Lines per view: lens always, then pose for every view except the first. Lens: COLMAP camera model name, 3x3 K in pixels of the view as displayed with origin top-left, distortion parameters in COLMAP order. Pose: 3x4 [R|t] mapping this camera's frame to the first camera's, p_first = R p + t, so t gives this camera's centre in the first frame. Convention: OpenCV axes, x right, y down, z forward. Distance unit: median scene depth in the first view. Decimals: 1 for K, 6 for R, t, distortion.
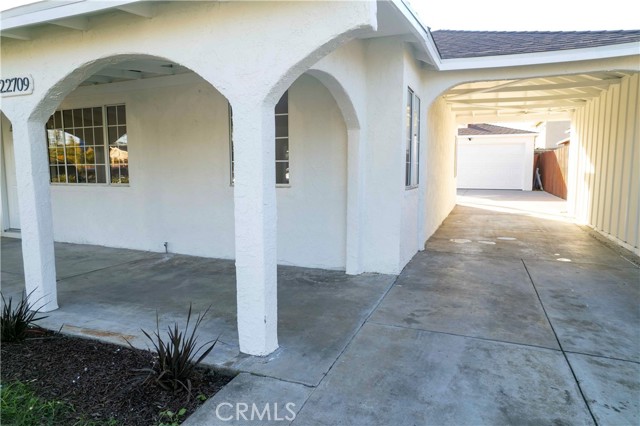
lens RADIAL K [[413.7, 0, 322.9], [0, 413.7, 212.4], [0, 0, 1]] dist [-0.079638, 0.083569]
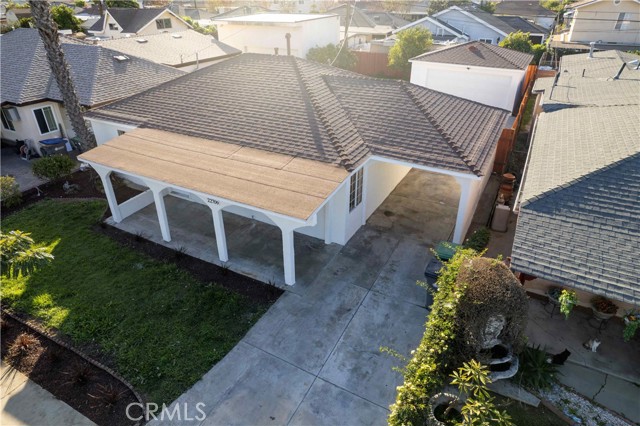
lens RADIAL K [[413.7, 0, 322.9], [0, 413.7, 212.4], [0, 0, 1]] dist [-0.079638, 0.083569]
pose [[0.994304, 0.059529, -0.088409, 0.359909], [-0.020323, 0.920158, 0.391020, -1.427352], [0.104627, -0.386996, 0.916126, -1.795706]]
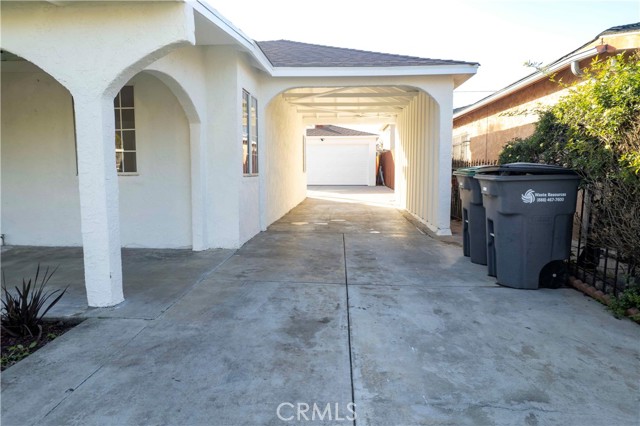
lens RADIAL K [[413.7, 0, 322.9], [0, 413.7, 212.4], [0, 0, 1]] dist [-0.079638, 0.083569]
pose [[0.949764, -0.031007, 0.311429, 0.064914], [0.031888, 0.999489, 0.002263, 0.071340], [-0.311340, 0.007782, 0.950267, -0.251188]]
